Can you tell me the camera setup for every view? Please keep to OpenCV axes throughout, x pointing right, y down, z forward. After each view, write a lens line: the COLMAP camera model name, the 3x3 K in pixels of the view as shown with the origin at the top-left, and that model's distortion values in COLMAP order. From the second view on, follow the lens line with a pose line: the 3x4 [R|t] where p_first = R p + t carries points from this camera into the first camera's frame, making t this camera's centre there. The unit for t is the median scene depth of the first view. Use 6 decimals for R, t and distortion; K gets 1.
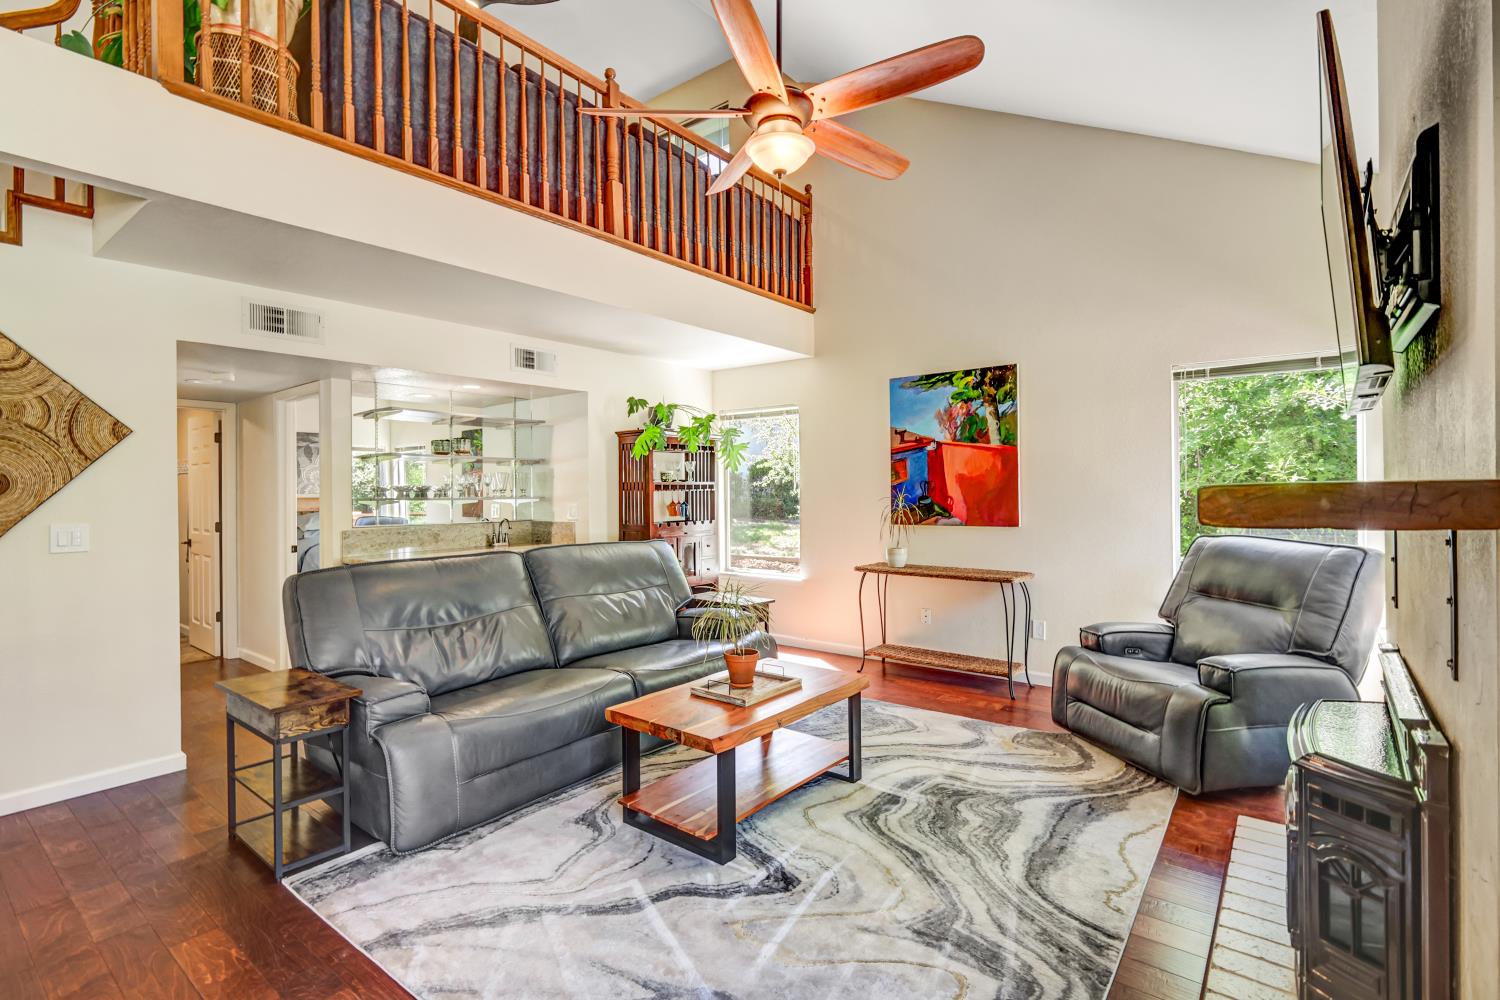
lens RADIAL K [[705.0, 0, 755.7], [0, 705.0, 495.4], [0, 0, 1]] dist [-0.016980, 0.005131]
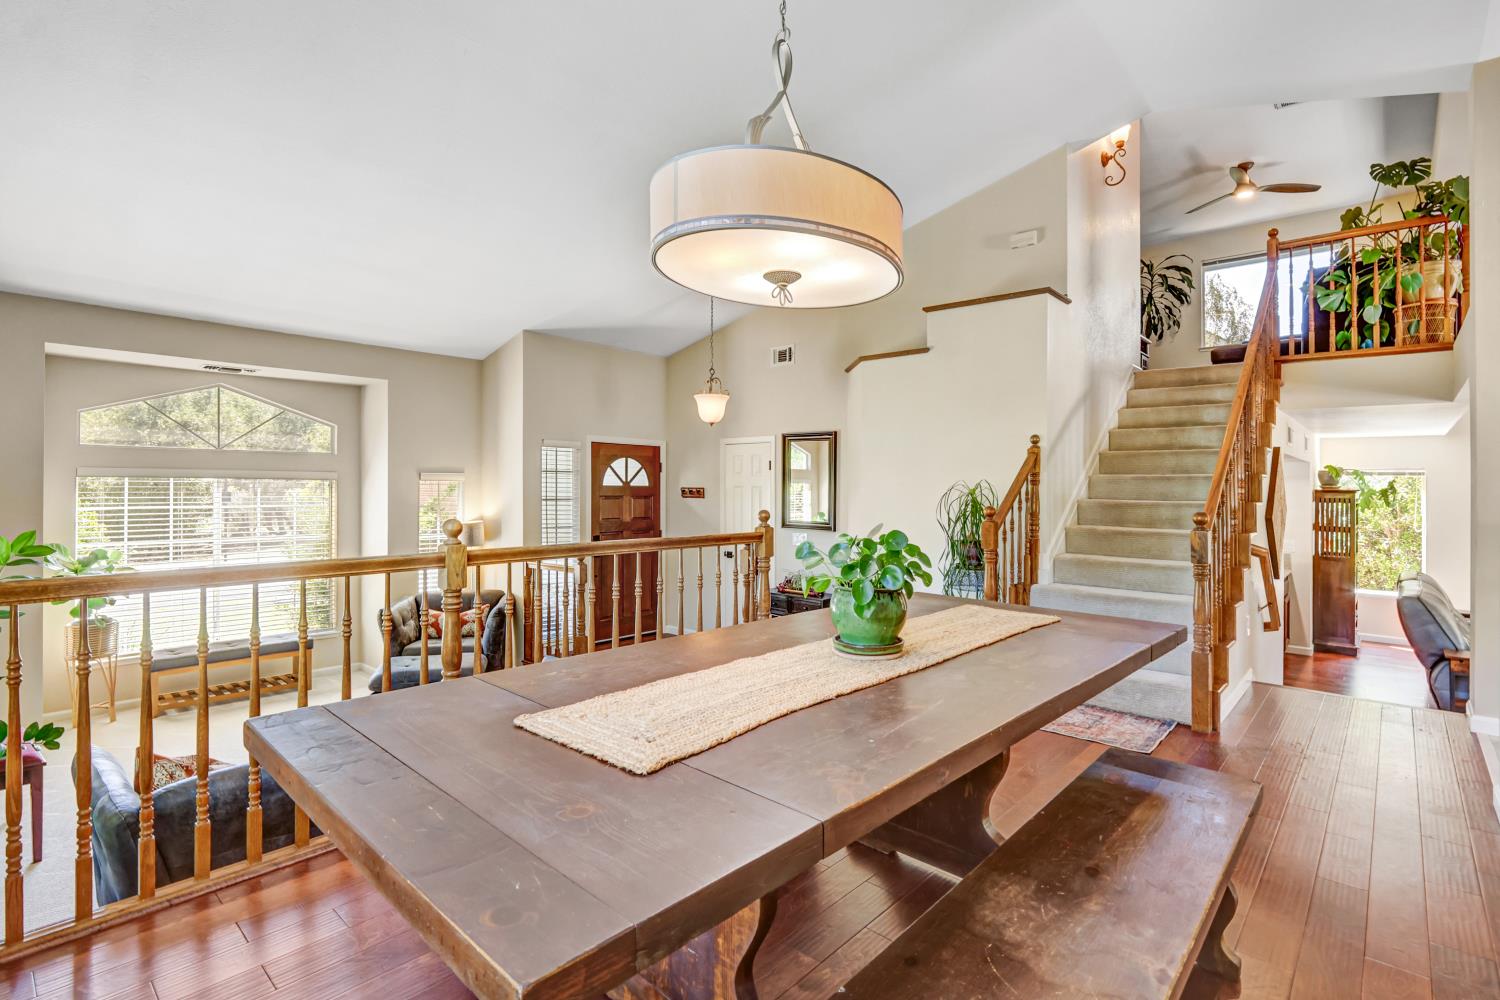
lens RADIAL K [[705.0, 0, 758.5], [0, 705.0, 480.8], [0, 0, 1]] dist [-0.016980, 0.005131]
pose [[0.997049, 0.018143, -0.074588, -1.405795], [-0.018992, 0.999762, -0.010698, -0.083311], [0.074376, 0.012083, 0.997157, -0.559819]]
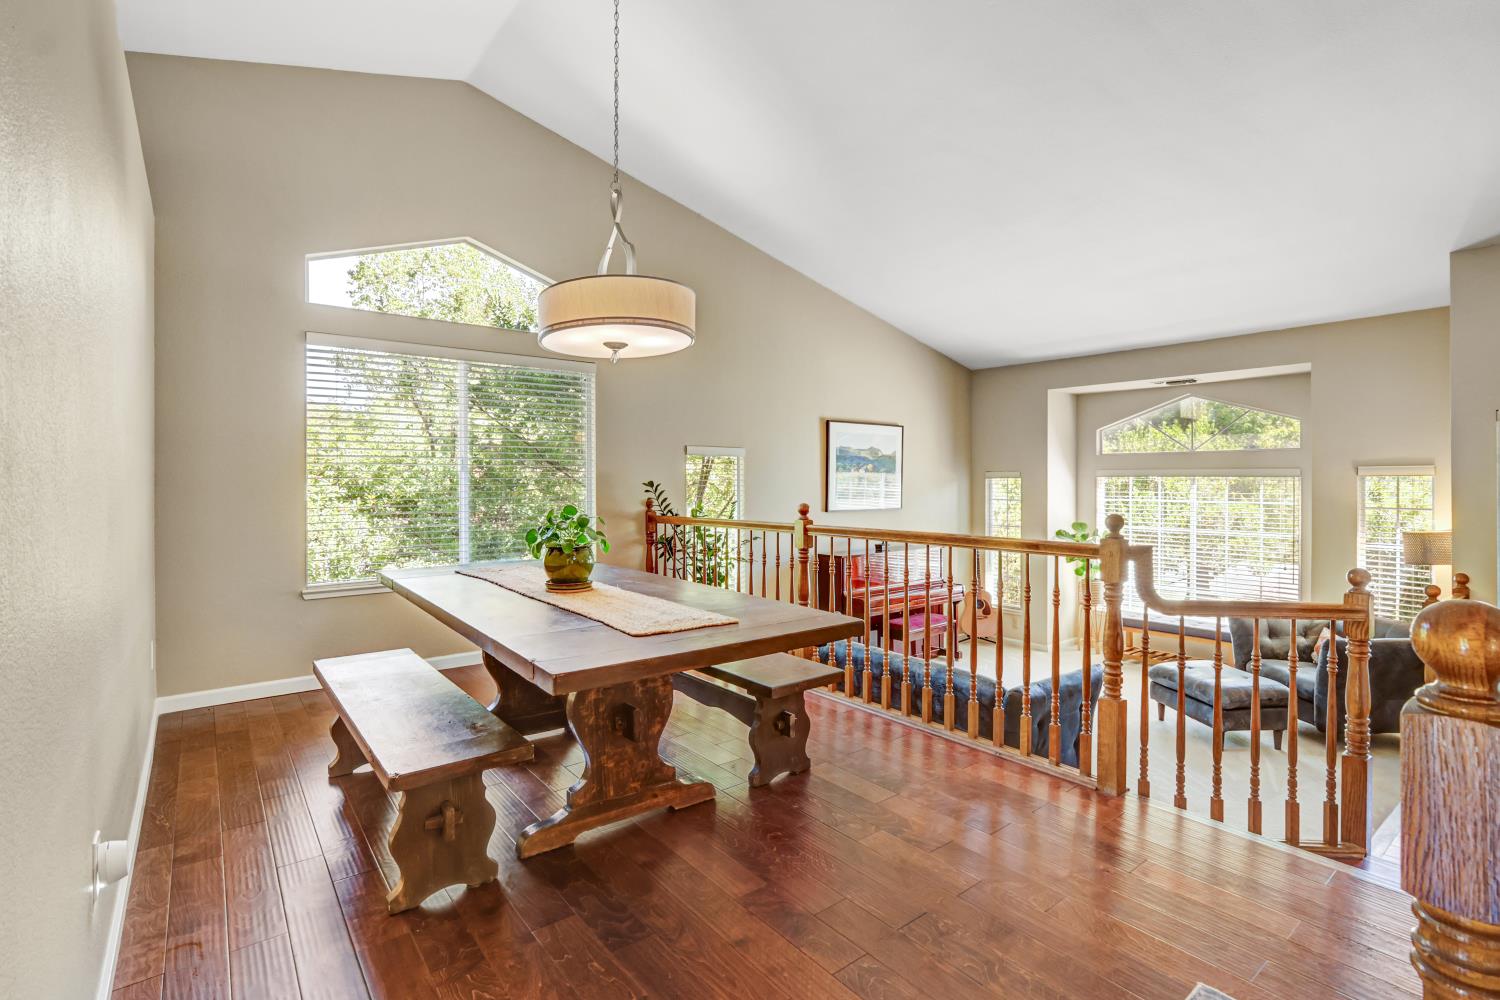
lens RADIAL K [[705.0, 0, 765.0], [0, 705.0, 479.6], [0, 0, 1]] dist [-0.016980, 0.005131]
pose [[-0.243167, 0.014878, -0.969870, -0.853029], [-0.003584, 0.999862, 0.016237, -0.096297], [0.969978, 0.007425, -0.243080, 0.111969]]
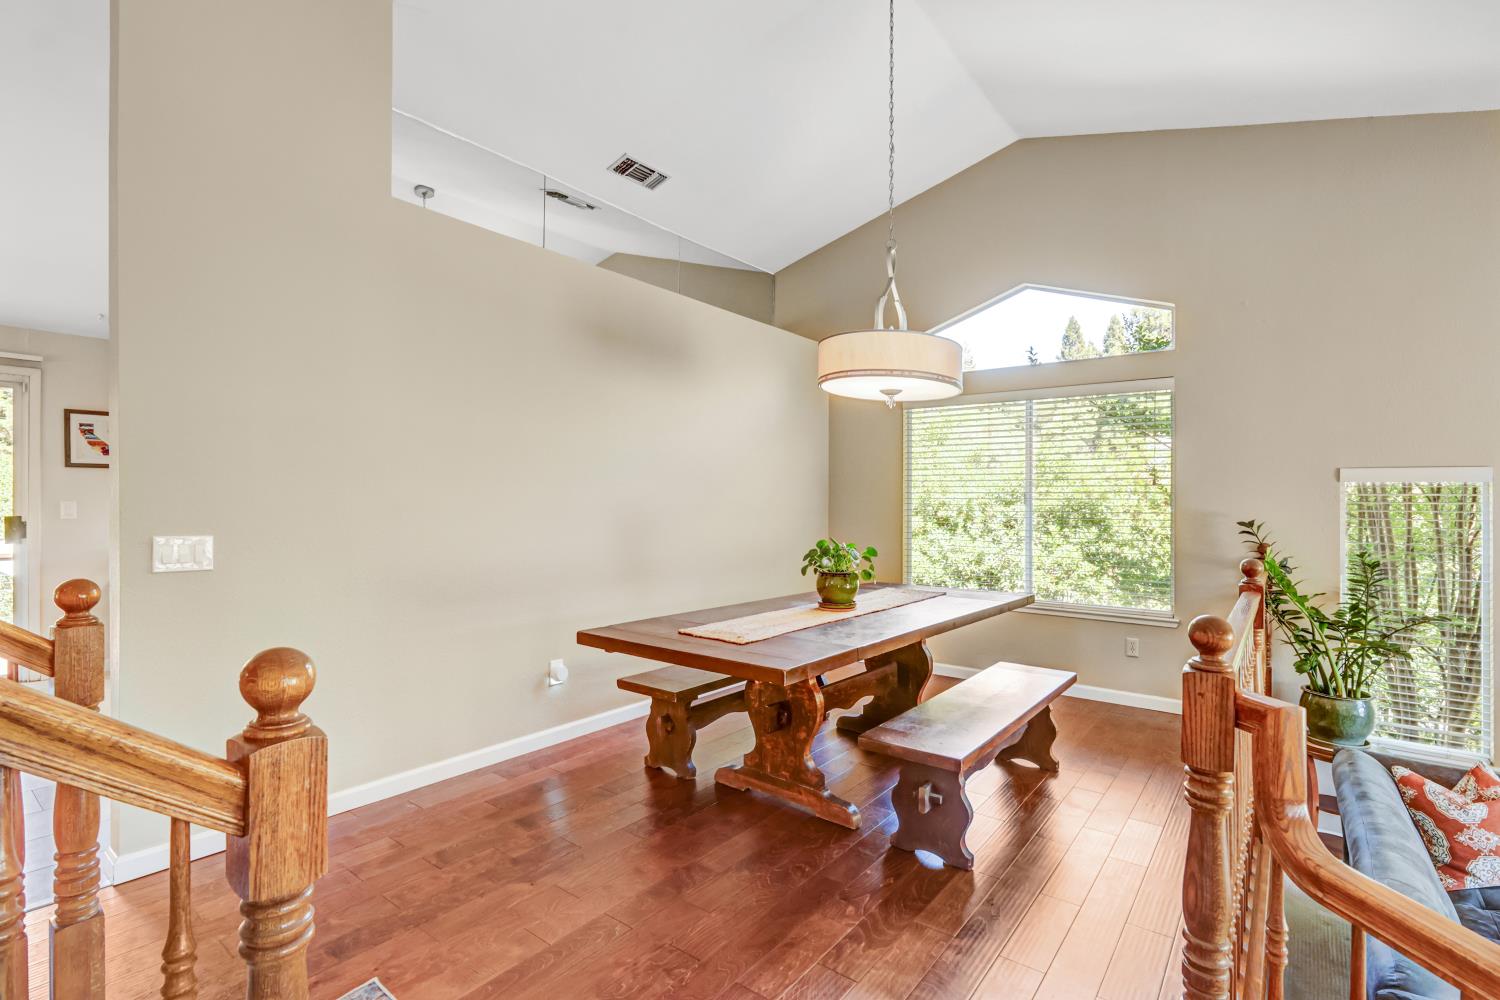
lens RADIAL K [[705.0, 0, 746.9], [0, 705.0, 507.3], [0, 0, 1]] dist [-0.016980, 0.005131]
pose [[-0.999828, 0.010624, 0.015233, -1.296891], [0.010810, 0.999867, 0.012183, -0.104339], [-0.015102, 0.012345, -0.999810, 0.501924]]
